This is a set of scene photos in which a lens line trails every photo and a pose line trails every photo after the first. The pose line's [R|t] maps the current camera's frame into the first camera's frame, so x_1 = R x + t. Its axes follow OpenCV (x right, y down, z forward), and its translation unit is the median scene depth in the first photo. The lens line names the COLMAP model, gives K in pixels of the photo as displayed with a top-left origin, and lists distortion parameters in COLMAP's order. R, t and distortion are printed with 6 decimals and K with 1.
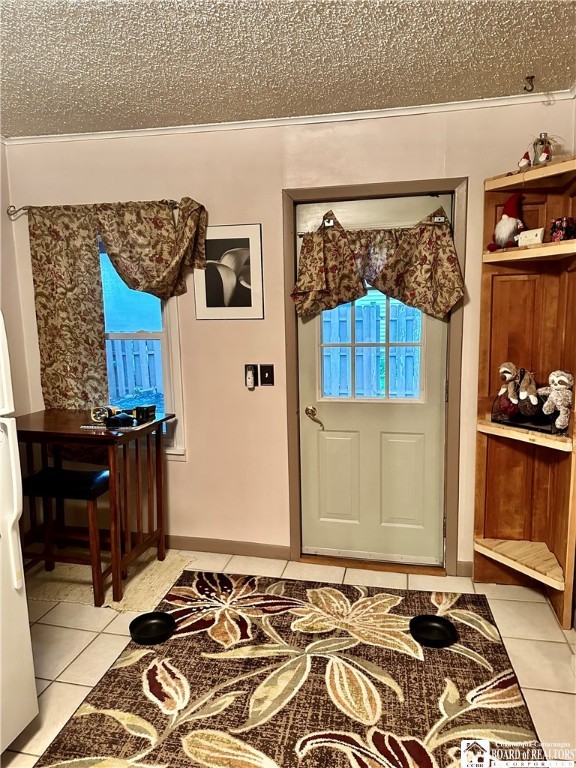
lens RADIAL K [[534.7, 0, 285.7], [0, 534.7, 382.6], [0, 0, 1]] dist [0.034347, -0.060086]
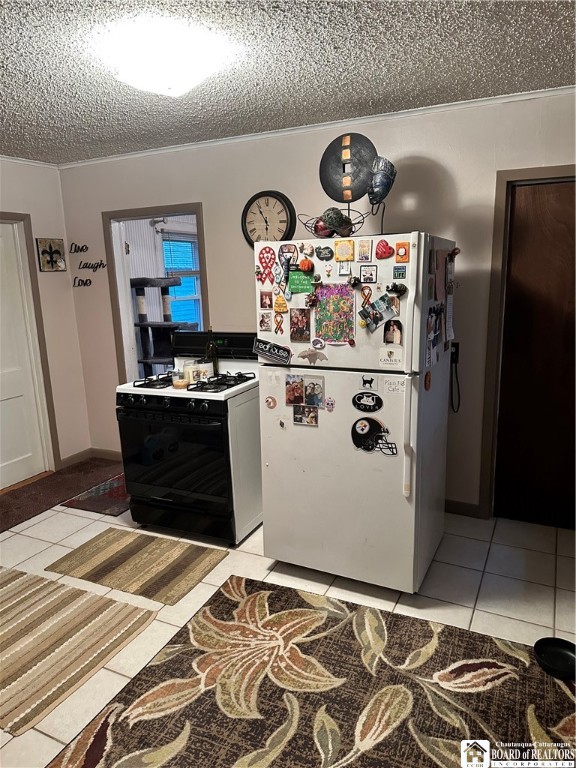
lens RADIAL K [[534.7, 0, 292.4], [0, 534.7, 384.3], [0, 0, 1]] dist [0.034347, -0.060086]
pose [[-0.228702, 0.218697, -0.948613, 0.760697], [-0.112898, 0.961906, 0.248980, -0.195484], [0.966928, 0.164039, -0.195299, 0.846482]]
